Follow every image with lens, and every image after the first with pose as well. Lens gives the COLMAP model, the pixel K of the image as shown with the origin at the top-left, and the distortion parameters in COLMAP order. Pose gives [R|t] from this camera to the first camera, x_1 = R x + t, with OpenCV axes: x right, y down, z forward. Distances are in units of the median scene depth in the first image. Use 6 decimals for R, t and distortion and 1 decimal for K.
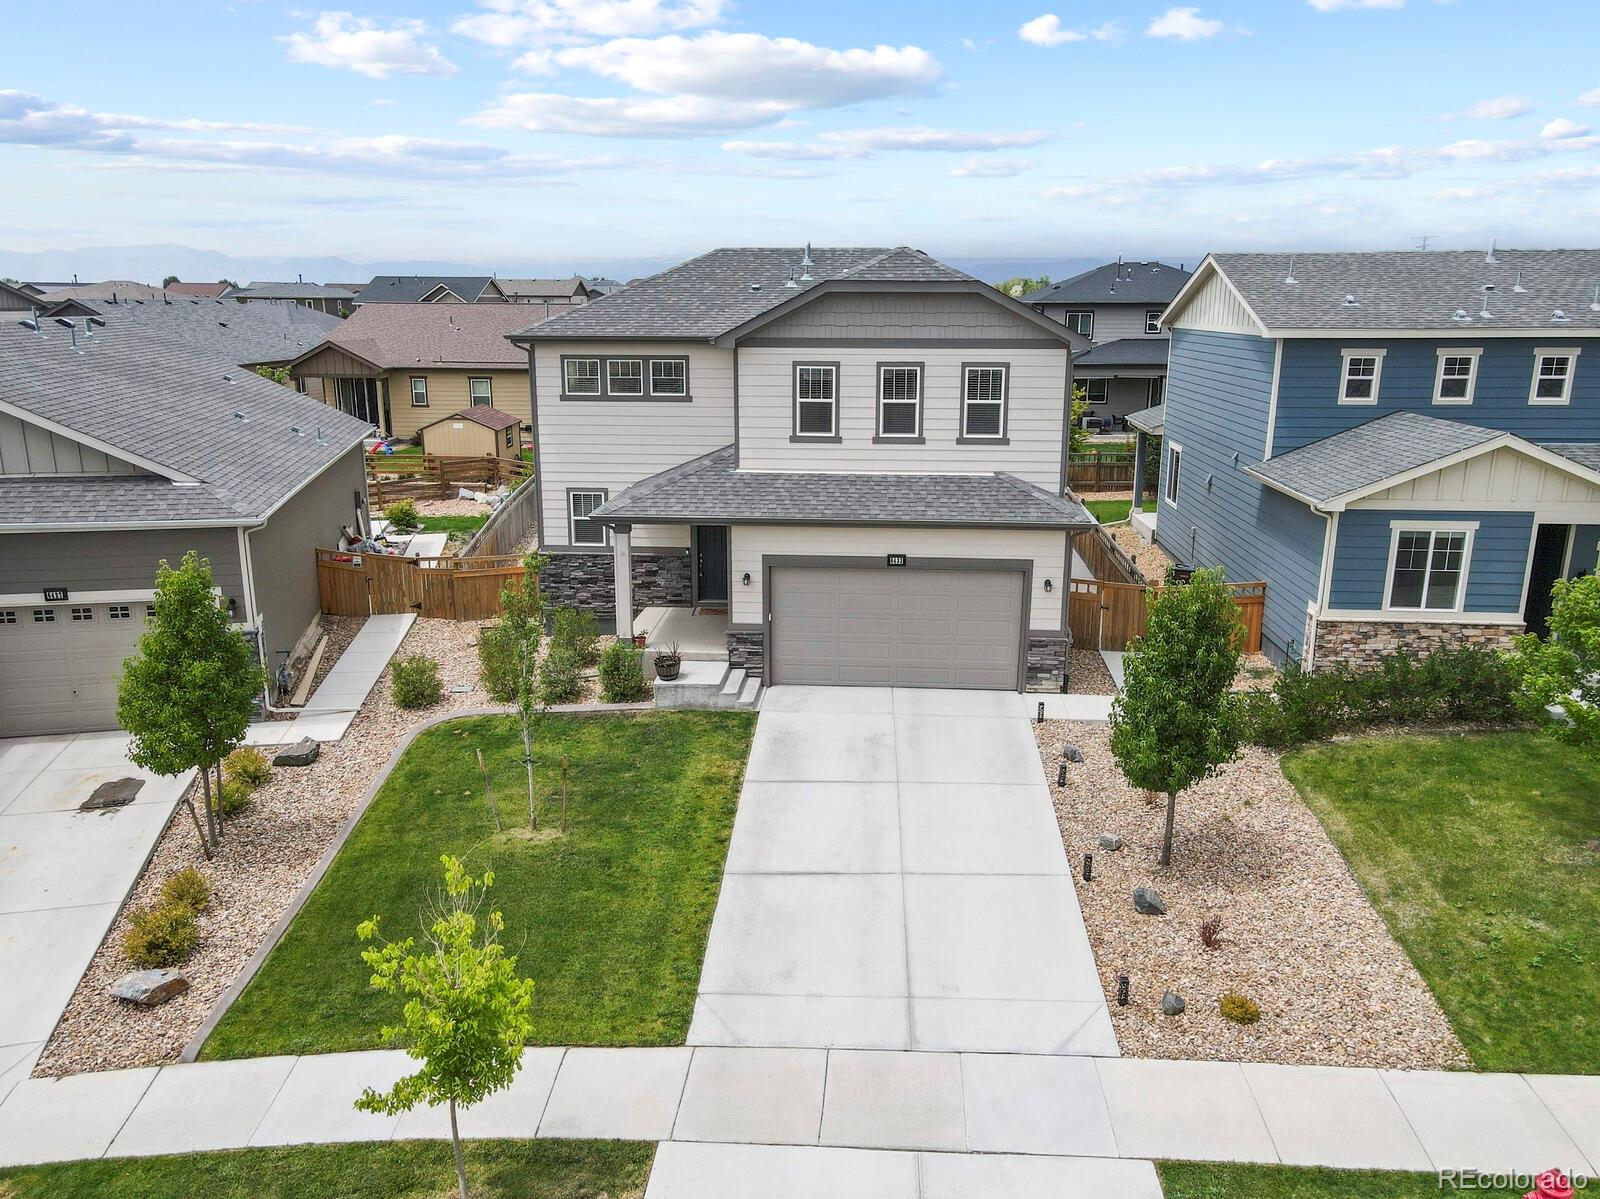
lens RADIAL K [[1169.5, 0, 801.9], [0, 1169.5, 595.5], [0, 0, 1]] dist [0.023860, 0.026925]
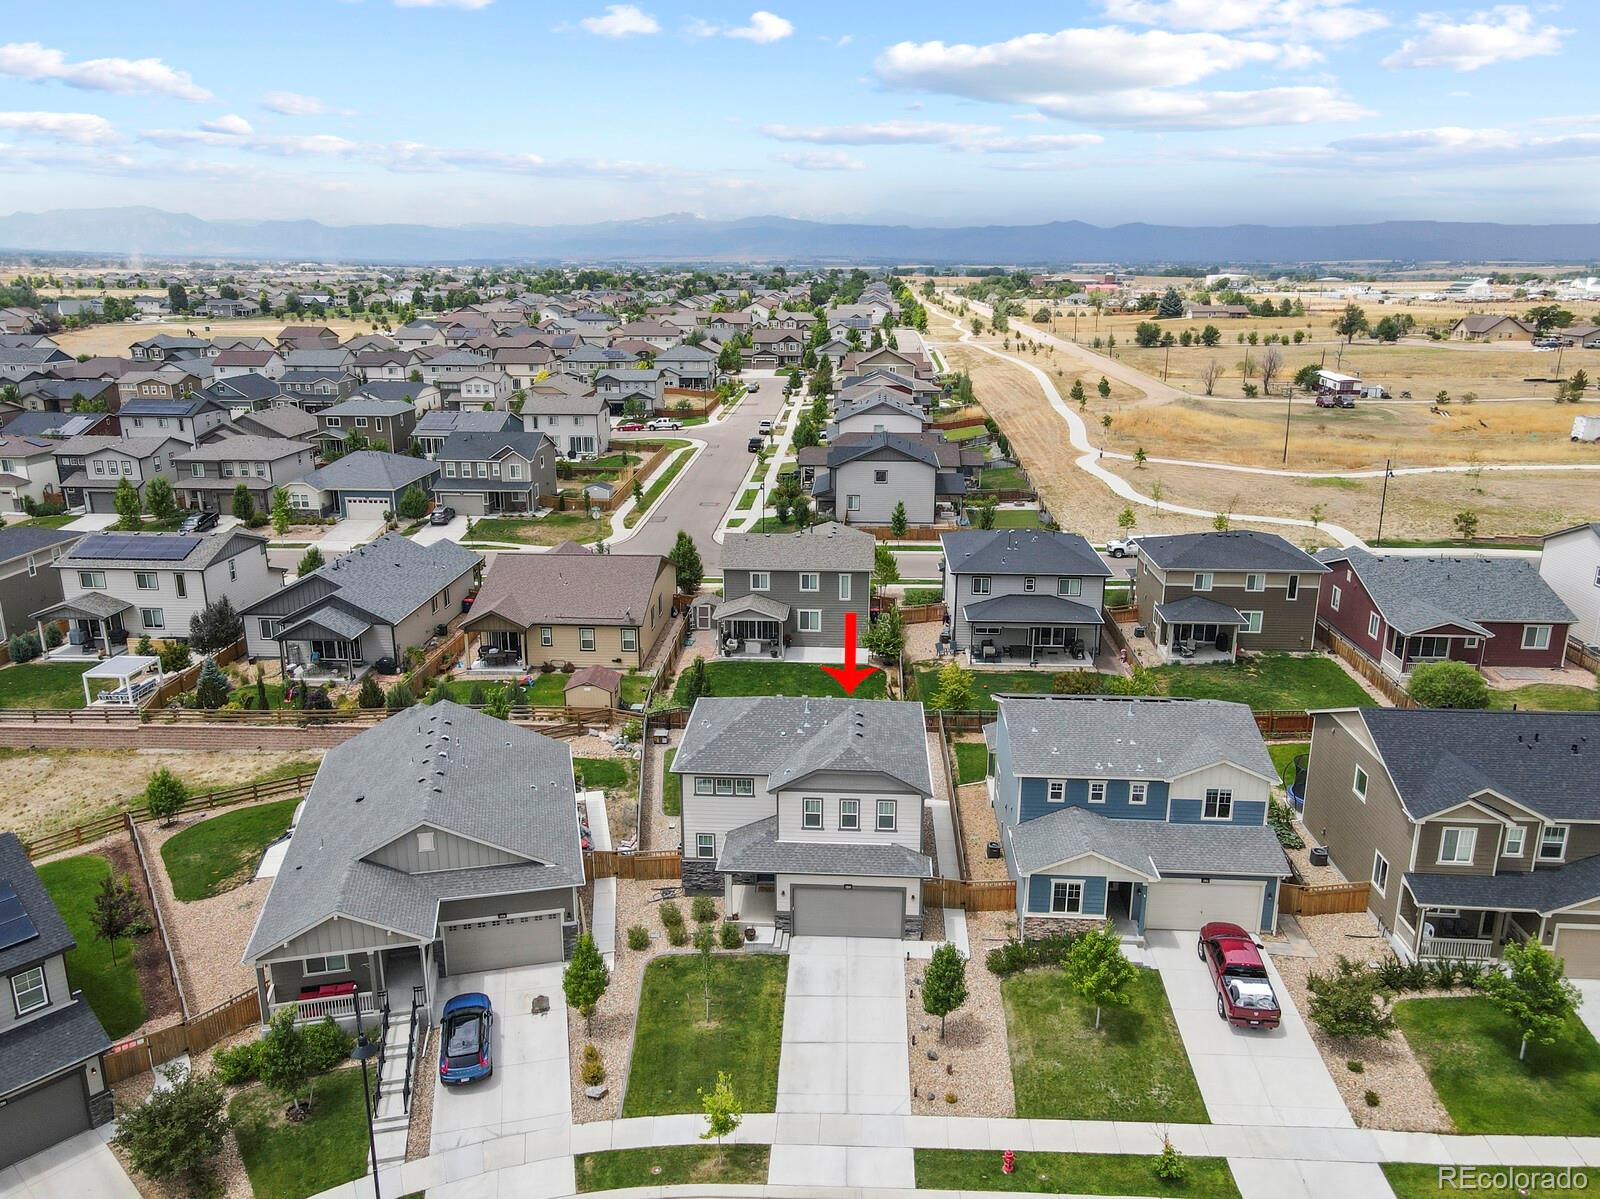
lens RADIAL K [[1169.5, 0, 799.3], [0, 1169.5, 600.1], [0, 0, 1]] dist [0.023860, 0.026925]
pose [[0.999921, -0.006950, 0.010508, -0.039504], [0.006609, 0.999461, 0.032142, -0.731965], [-0.010726, -0.032070, 0.999428, -1.414879]]
